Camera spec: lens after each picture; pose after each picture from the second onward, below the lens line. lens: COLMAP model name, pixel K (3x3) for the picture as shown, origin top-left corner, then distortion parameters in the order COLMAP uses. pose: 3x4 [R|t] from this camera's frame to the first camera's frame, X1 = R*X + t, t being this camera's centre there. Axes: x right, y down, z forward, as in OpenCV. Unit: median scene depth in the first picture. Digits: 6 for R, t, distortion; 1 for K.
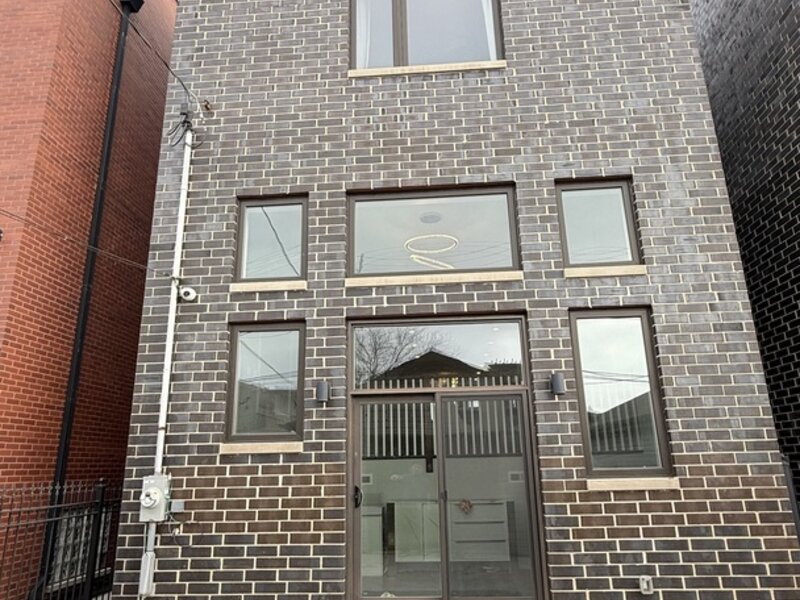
lens RADIAL K [[569.6, 0, 398.7], [0, 569.6, 291.5], [0, 0, 1]] dist [0.002777, -0.000744]
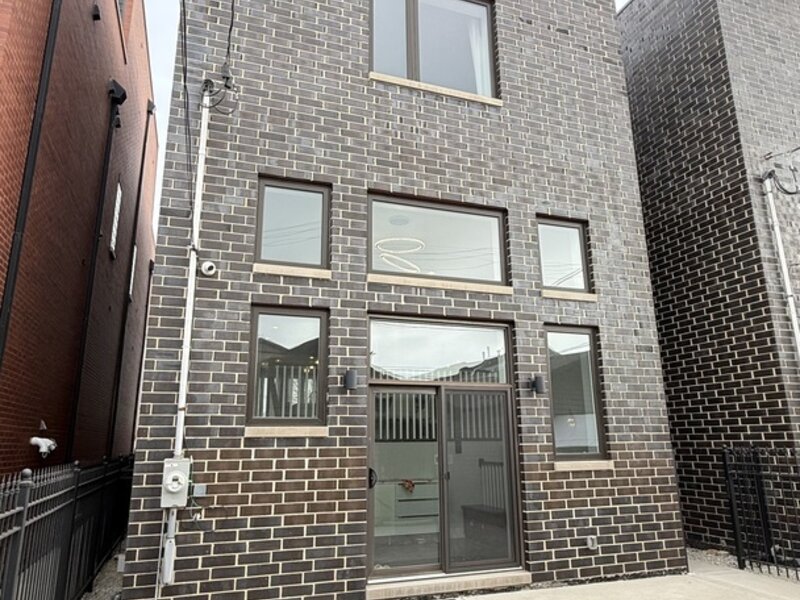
lens RADIAL K [[569.6, 0, 393.0], [0, 569.6, 303.7], [0, 0, 1]] dist [0.002777, -0.000744]
pose [[0.913013, 0.109032, 0.393088, -0.471291], [-0.121223, 0.992606, 0.006240, 0.020522], [-0.389501, -0.053349, 0.919479, 0.014205]]
